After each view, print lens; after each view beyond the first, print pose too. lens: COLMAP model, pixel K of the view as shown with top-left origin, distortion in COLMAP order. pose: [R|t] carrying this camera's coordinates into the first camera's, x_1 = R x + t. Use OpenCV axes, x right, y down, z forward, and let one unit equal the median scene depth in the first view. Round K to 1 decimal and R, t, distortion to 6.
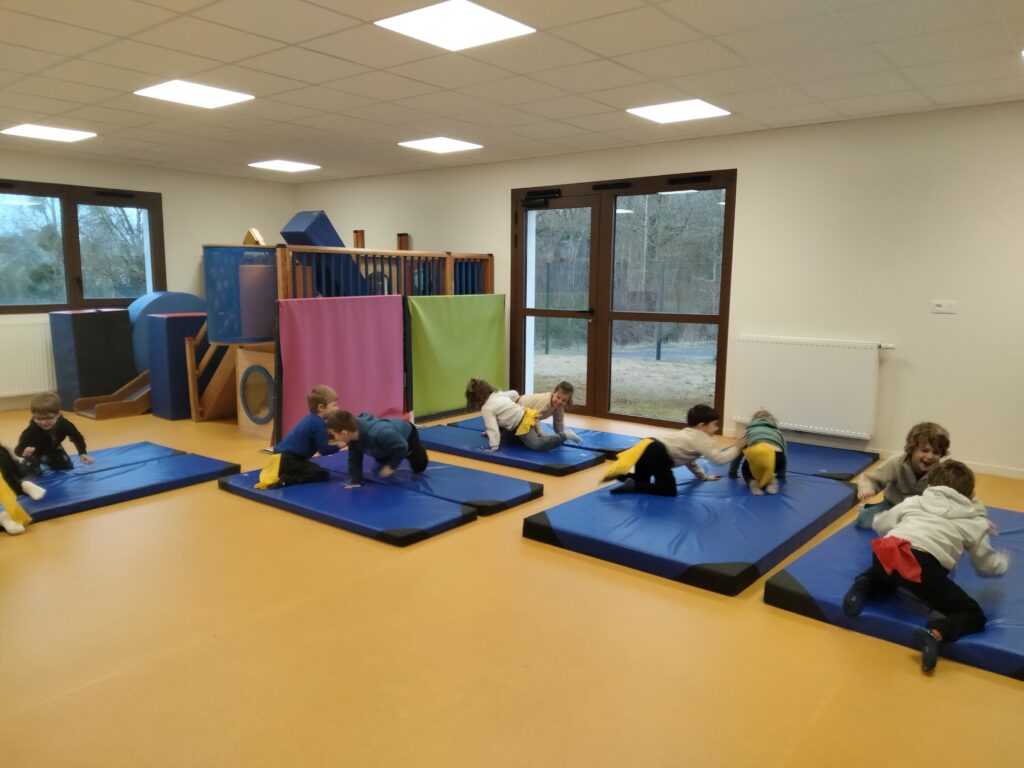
lens RADIAL K [[770.3, 0, 517.0], [0, 770.3, 384.7], [0, 0, 1]] dist [0.053466, -0.052269]
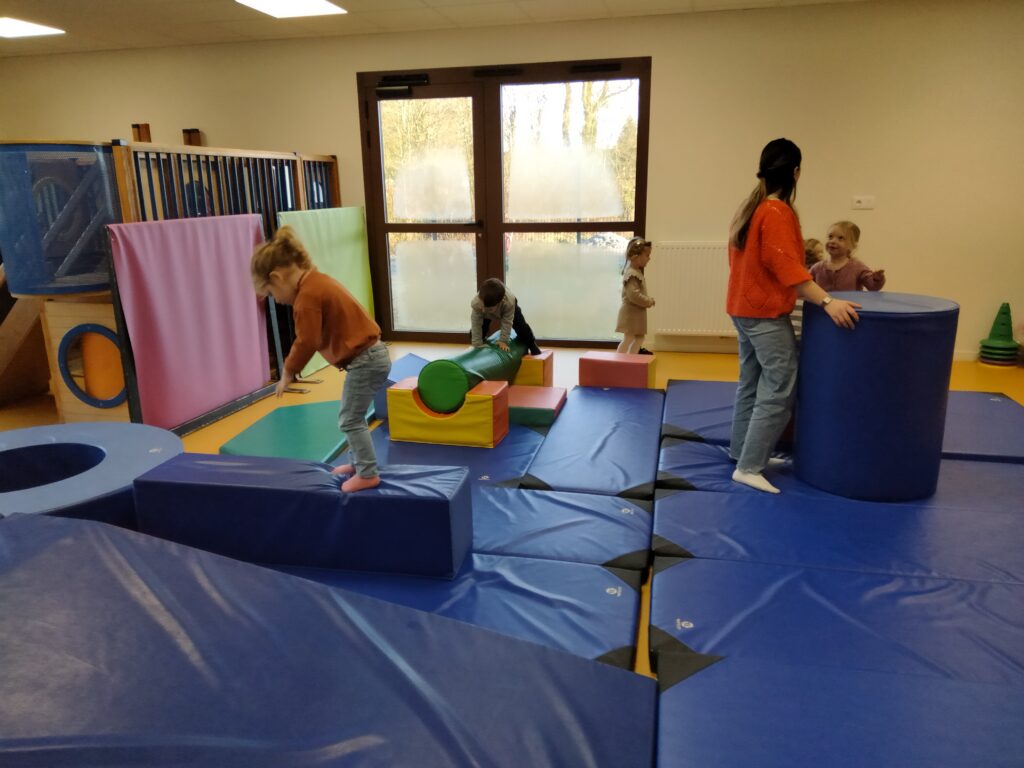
lens RADIAL K [[770.3, 0, 515.2], [0, 770.3, 384.0], [0, 0, 1]] dist [0.053466, -0.052269]
pose [[0.900756, -0.129987, 0.414417, -0.242652], [0.082531, 0.988005, 0.130515, -0.025820], [-0.426411, -0.083360, 0.900680, 0.181282]]
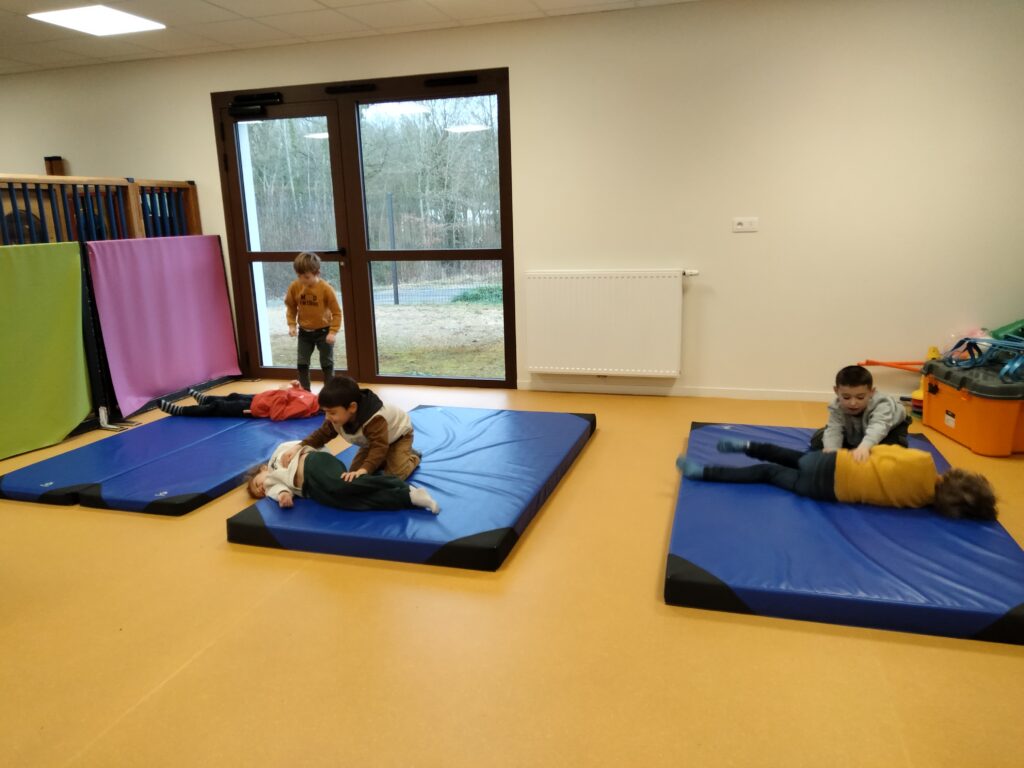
lens RADIAL K [[770.3, 0, 515.8], [0, 770.3, 385.4], [0, 0, 1]] dist [0.053466, -0.052269]
pose [[0.927652, -0.115057, 0.355280, -0.034700], [0.087688, 0.991867, 0.092257, -0.015335], [-0.363005, -0.054428, 0.930196, 0.177806]]
